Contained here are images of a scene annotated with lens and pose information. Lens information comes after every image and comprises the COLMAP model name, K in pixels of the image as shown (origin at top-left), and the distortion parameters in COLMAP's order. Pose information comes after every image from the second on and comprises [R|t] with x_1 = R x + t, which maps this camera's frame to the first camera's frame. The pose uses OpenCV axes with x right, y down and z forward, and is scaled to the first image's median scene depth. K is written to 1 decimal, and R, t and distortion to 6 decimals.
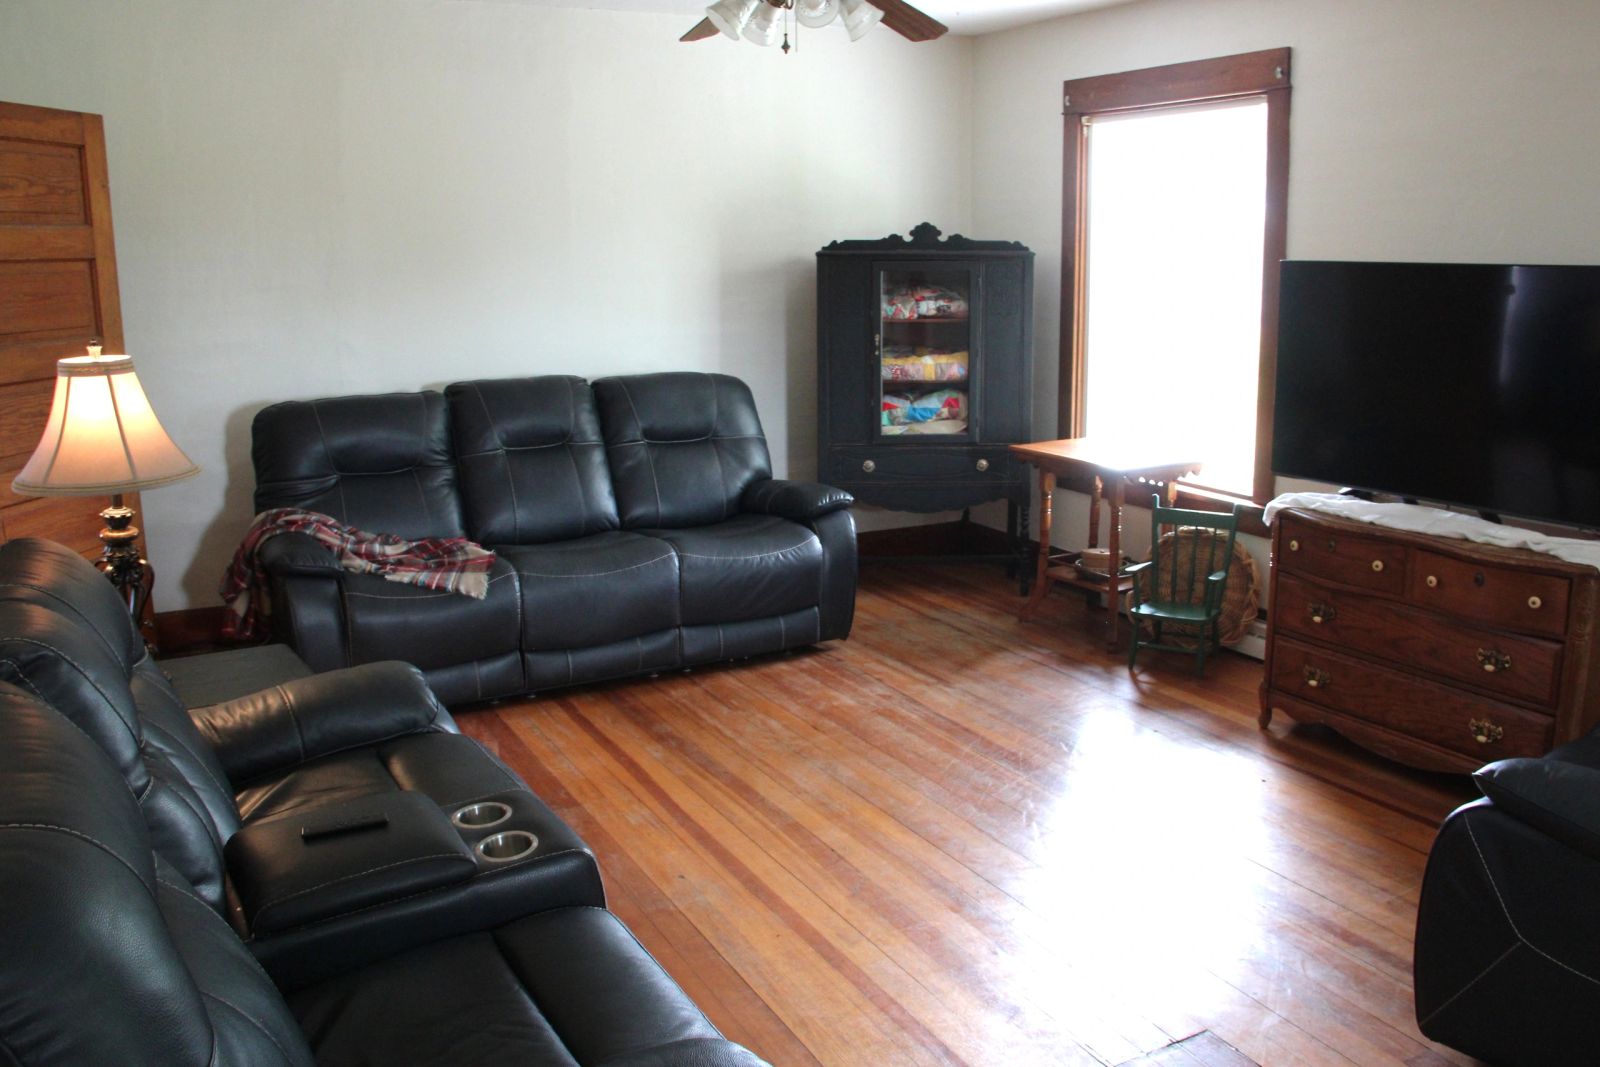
lens RADIAL K [[1328.9, 0, 811.3], [0, 1328.9, 543.9], [0, 0, 1]] dist [-0.182682, 0.146910]
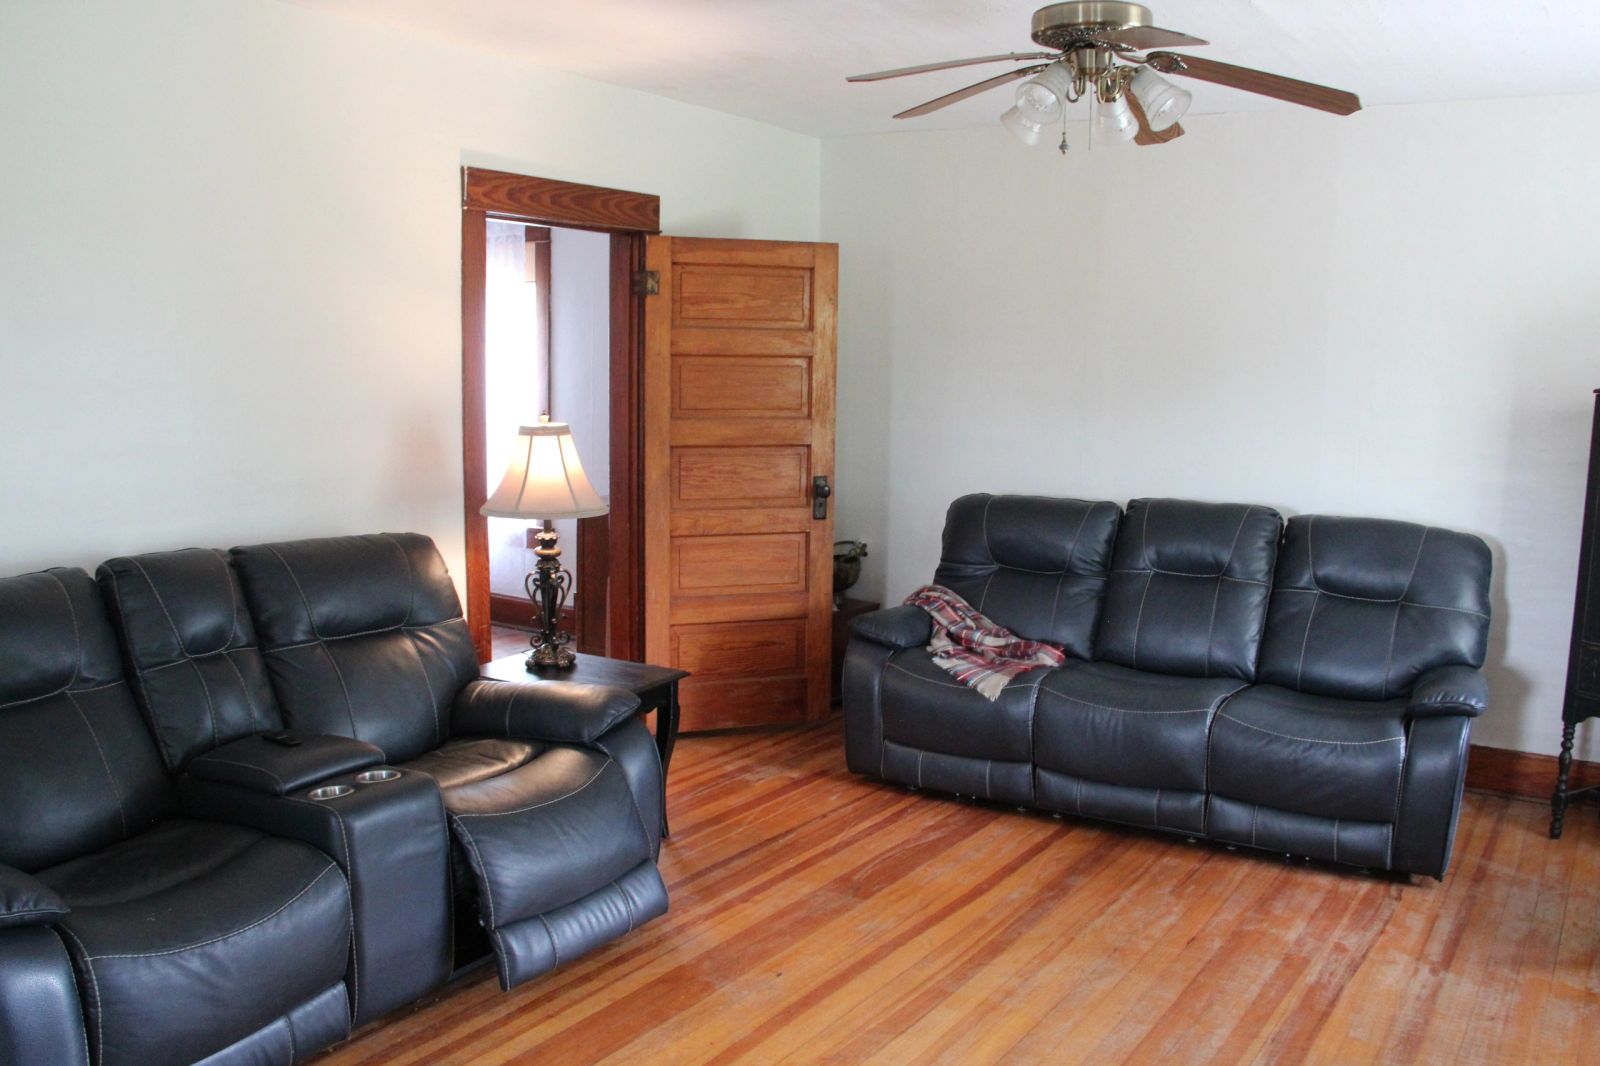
lens RADIAL K [[1328.9, 0, 811.3], [0, 1328.9, 543.4], [0, 0, 1]] dist [-0.182682, 0.146910]
pose [[0.504337, 0.135413, -0.852823, 0.507242], [-0.210476, 0.977117, 0.030678, -0.075017], [0.837463, 0.164027, 0.521298, 0.308032]]
